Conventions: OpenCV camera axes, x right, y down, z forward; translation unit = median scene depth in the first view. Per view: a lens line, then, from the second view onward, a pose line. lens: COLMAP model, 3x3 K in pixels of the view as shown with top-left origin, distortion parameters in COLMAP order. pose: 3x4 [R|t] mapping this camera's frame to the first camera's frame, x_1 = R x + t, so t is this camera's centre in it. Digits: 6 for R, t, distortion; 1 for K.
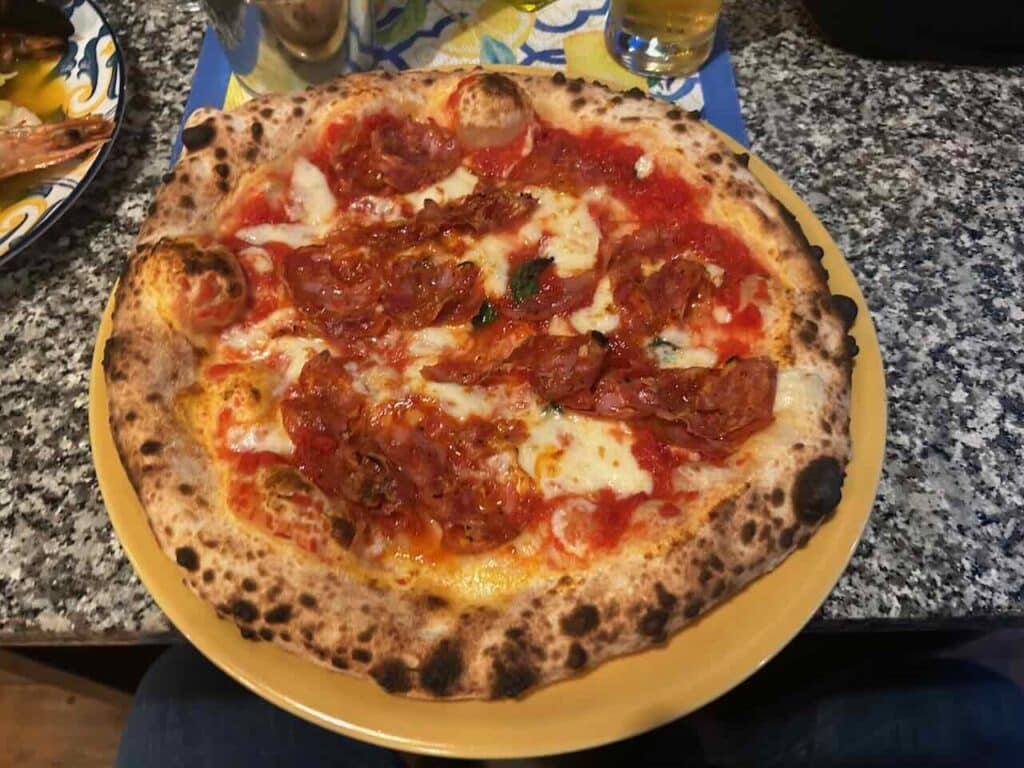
lens RADIAL K [[822.1, 0, 512.0], [0, 822.1, 384.0], [0, 0, 1]] dist [0.002129, -0.009351]
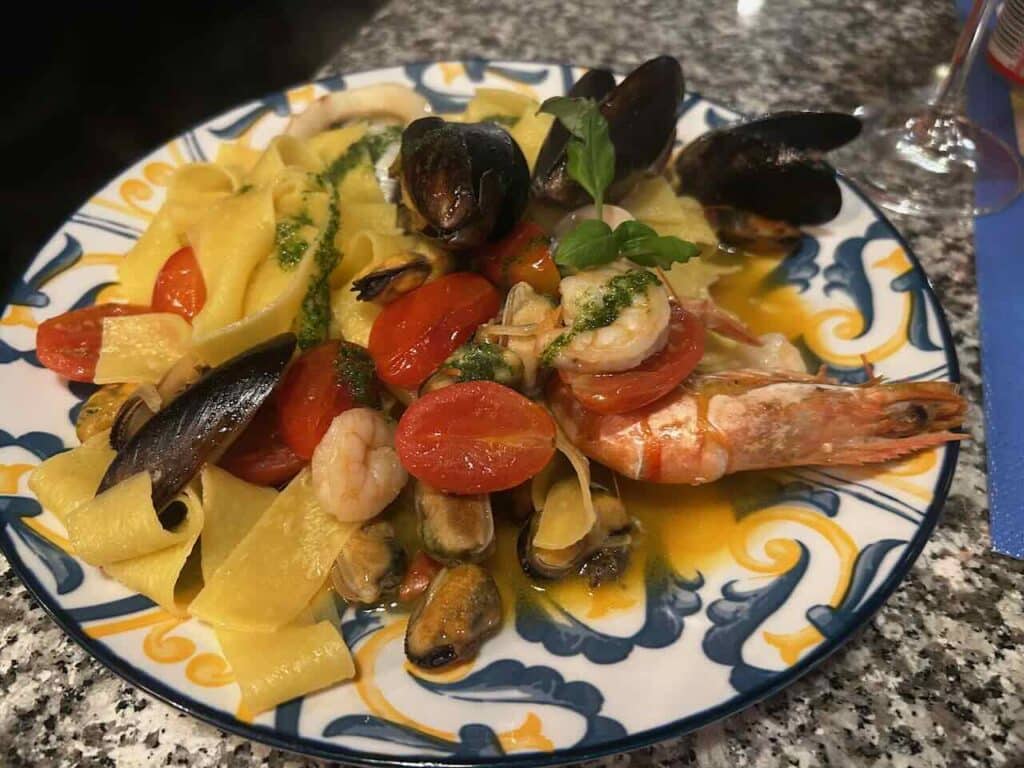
lens RADIAL K [[822.1, 0, 512.0], [0, 822.1, 384.0], [0, 0, 1]] dist [0.002129, -0.009351]
pose [[0.943473, 0.232571, -0.236154, -0.638087], [-0.277522, 0.943857, -0.179208, -0.152746], [0.181217, 0.234616, 0.955048, 0.436521]]
